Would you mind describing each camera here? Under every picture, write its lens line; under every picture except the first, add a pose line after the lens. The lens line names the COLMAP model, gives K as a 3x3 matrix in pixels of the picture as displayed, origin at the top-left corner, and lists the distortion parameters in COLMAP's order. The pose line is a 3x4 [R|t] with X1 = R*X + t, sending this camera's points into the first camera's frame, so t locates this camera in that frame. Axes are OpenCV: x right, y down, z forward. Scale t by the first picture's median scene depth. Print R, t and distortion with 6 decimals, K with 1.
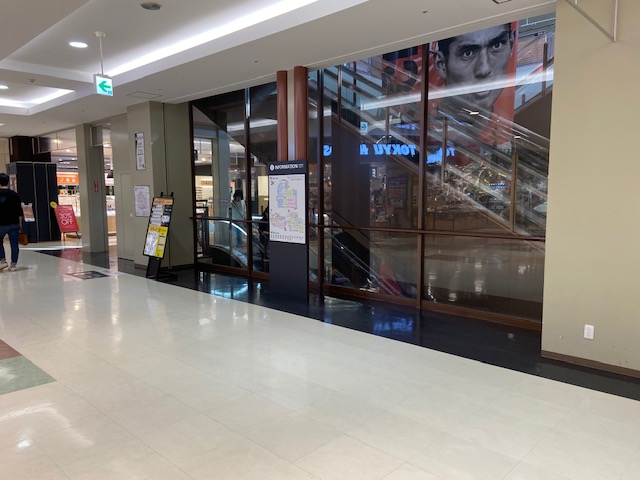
lens RADIAL K [[467.2, 0, 319.1], [0, 467.2, 243.3], [0, 0, 1]] dist [-0.002439, -0.010886]
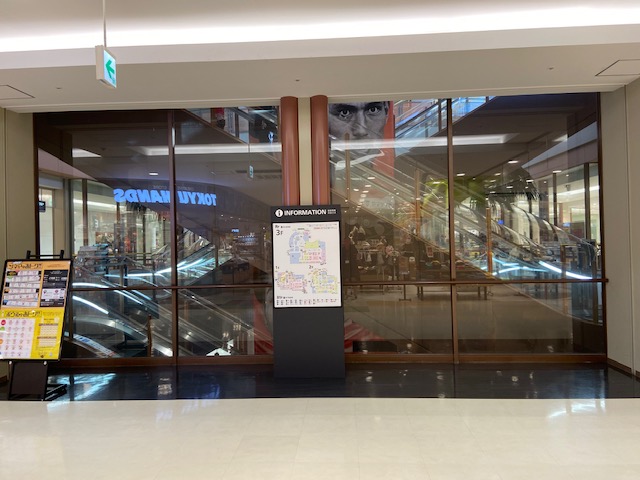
lens RADIAL K [[467.2, 0, 320.2], [0, 467.2, 236.1], [0, 0, 1]] dist [-0.002439, -0.010886]
pose [[0.740185, -0.007536, 0.672361, -0.481247], [0.094163, 0.991245, -0.092551, -0.038611], [-0.665777, 0.131816, 0.734415, 0.324018]]
